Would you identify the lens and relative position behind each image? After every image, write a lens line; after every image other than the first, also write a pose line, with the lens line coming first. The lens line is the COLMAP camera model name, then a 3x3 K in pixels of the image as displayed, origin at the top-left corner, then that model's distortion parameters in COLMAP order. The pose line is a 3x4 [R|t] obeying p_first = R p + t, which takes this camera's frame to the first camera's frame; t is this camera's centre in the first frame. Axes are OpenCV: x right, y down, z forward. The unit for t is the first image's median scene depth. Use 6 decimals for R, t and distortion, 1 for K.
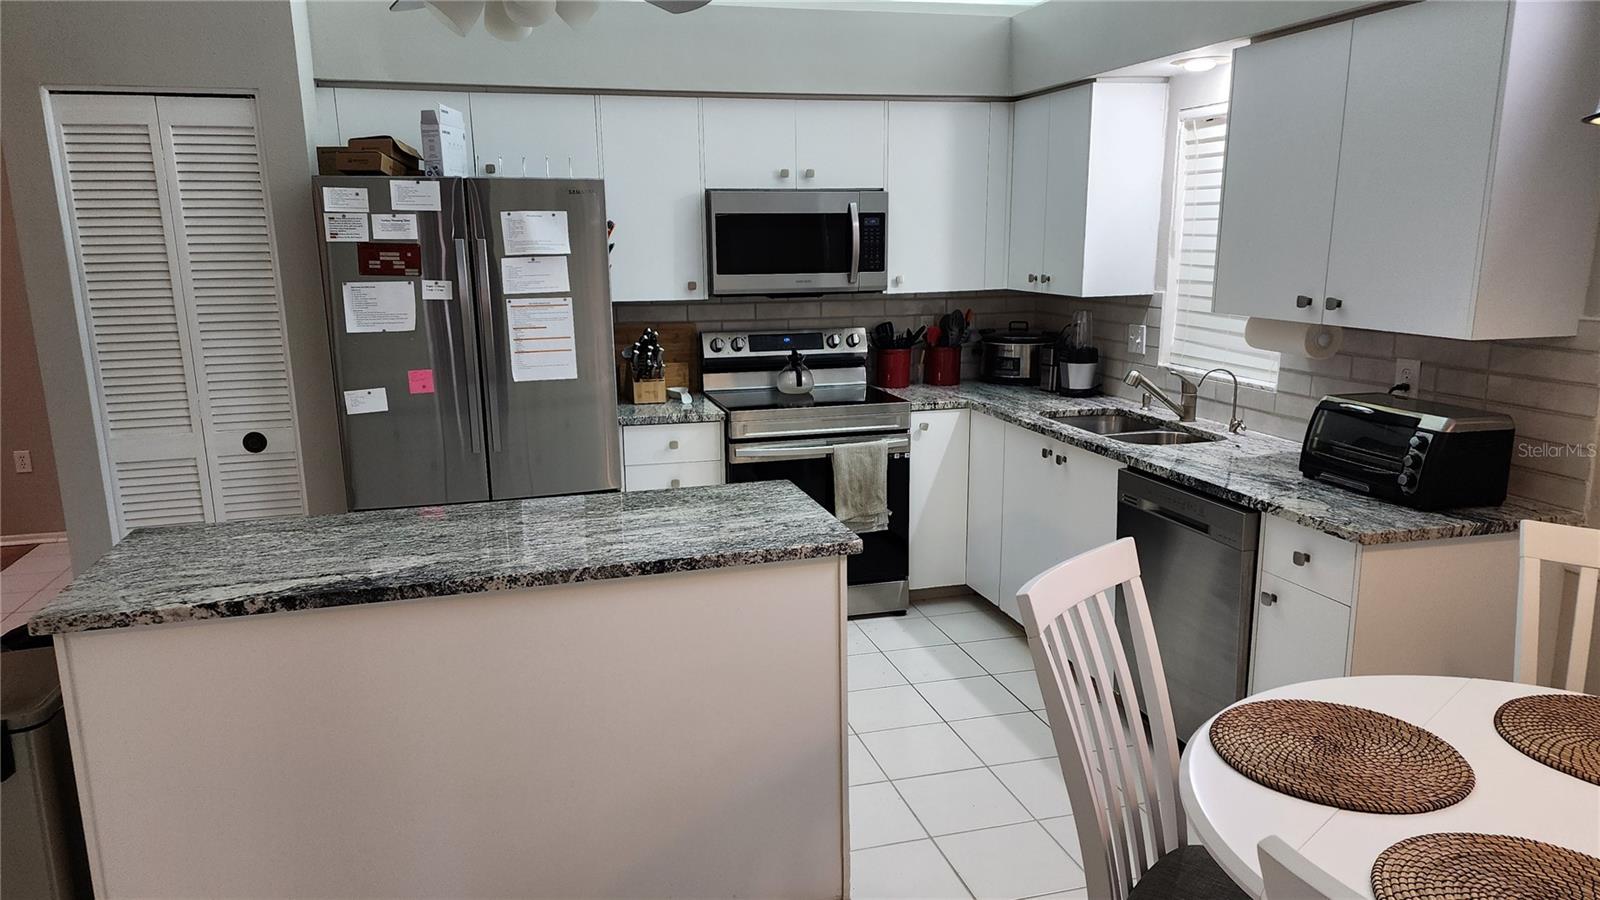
lens RADIAL K [[1078.8, 0, 800.0], [0, 1078.8, 450.0], [0, 0, 1]] dist [0.122255, -0.120472]
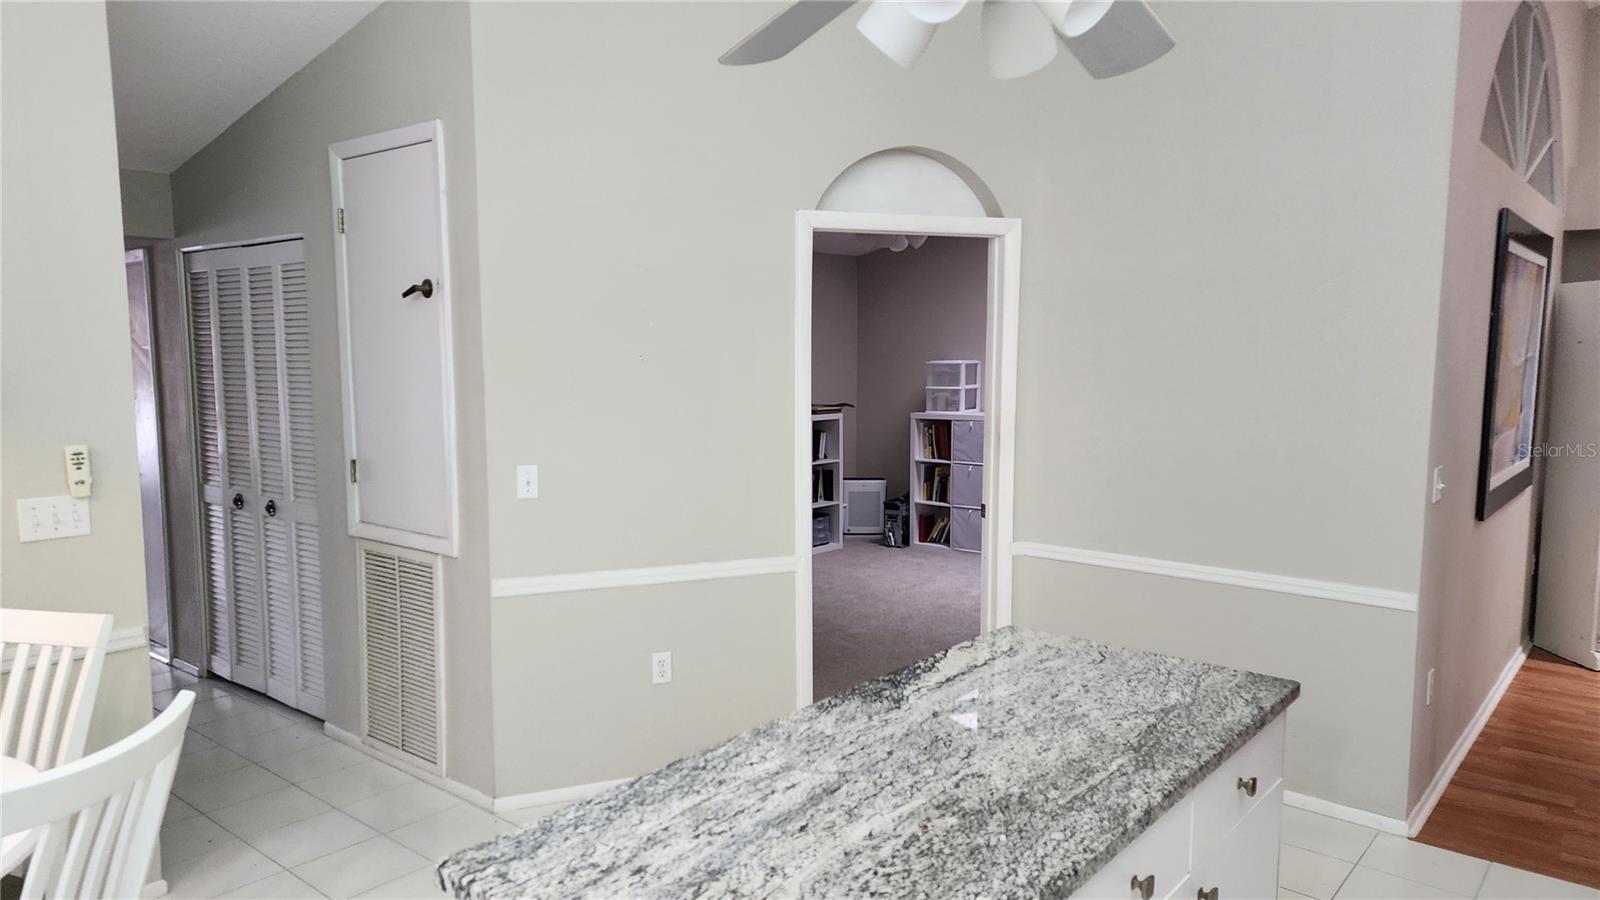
lens RADIAL K [[1061.3, 0, 778.8], [0, 1061.3, 455.6], [0, 0, 1]] dist [0.118342, -0.107693]
pose [[-0.830067, 0.069552, -0.553309, 0.147439], [-0.101683, 0.956682, 0.272799, -0.214193], [0.548314, 0.282704, -0.787039, 1.032099]]
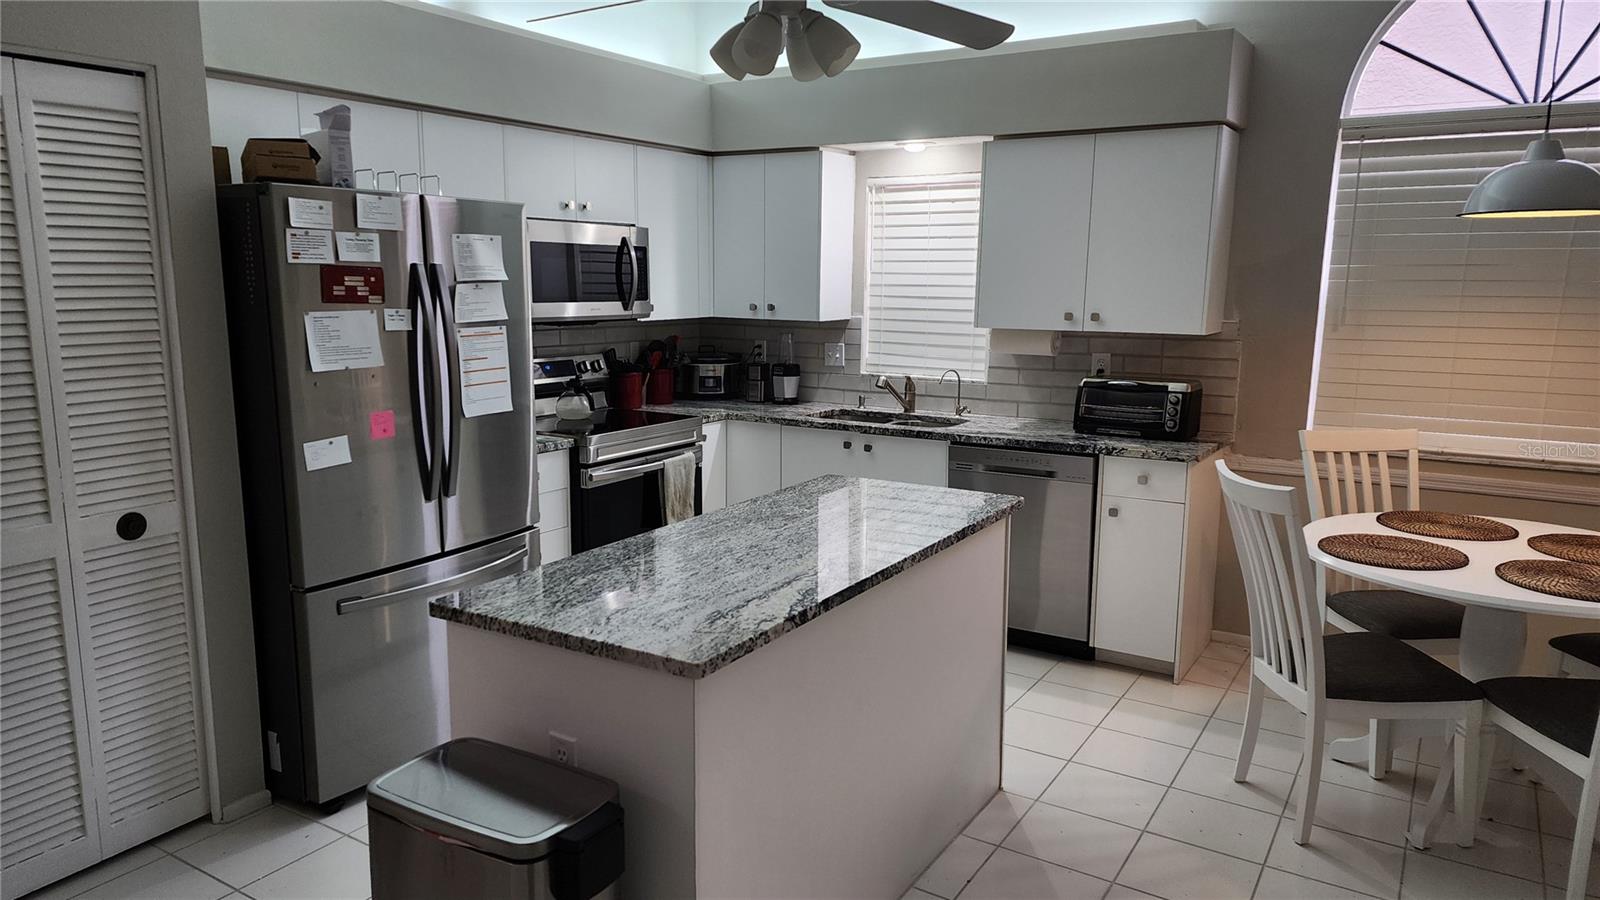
lens RADIAL K [[1061.3, 0, 778.8], [0, 1061.3, 455.6], [0, 0, 1]] dist [0.118342, -0.107693]
pose [[0.744060, -0.099238, 0.660701, -0.687418], [0.119706, 0.992706, 0.014297, -0.013150], [-0.657301, 0.068452, 0.750513, 0.154669]]
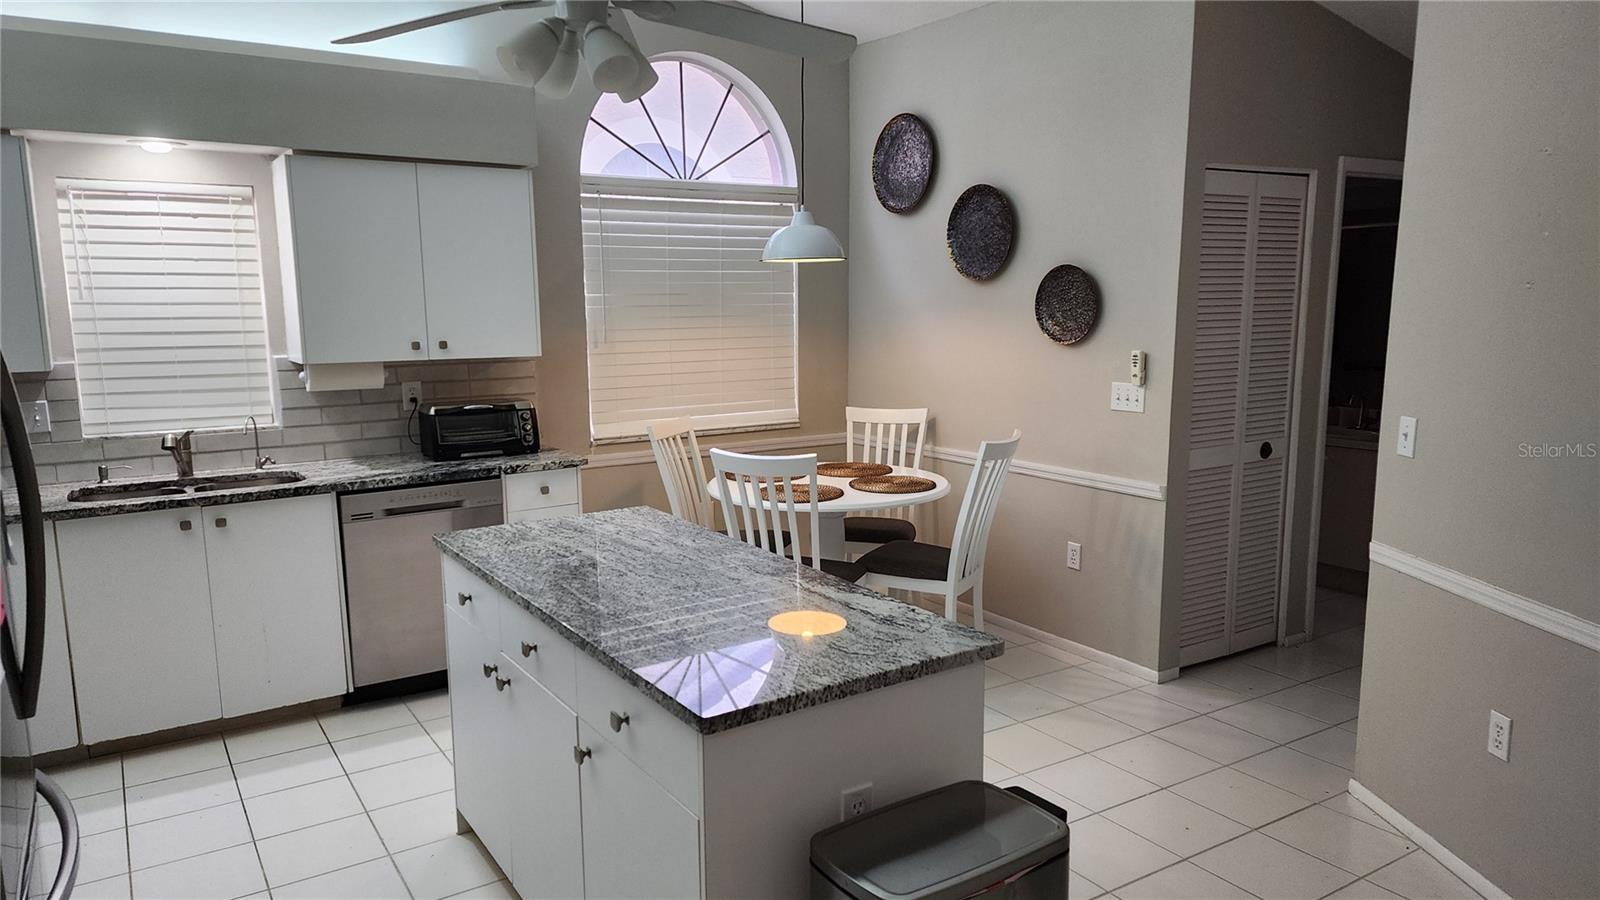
lens RADIAL K [[1061.3, 0, 778.8], [0, 1061.3, 455.6], [0, 0, 1]] dist [0.118342, -0.107693]
pose [[-0.286567, -0.129387, 0.949283, -0.892628], [0.205666, 0.959431, 0.192856, -0.144763], [-0.935725, 0.250501, -0.248331, 0.796620]]
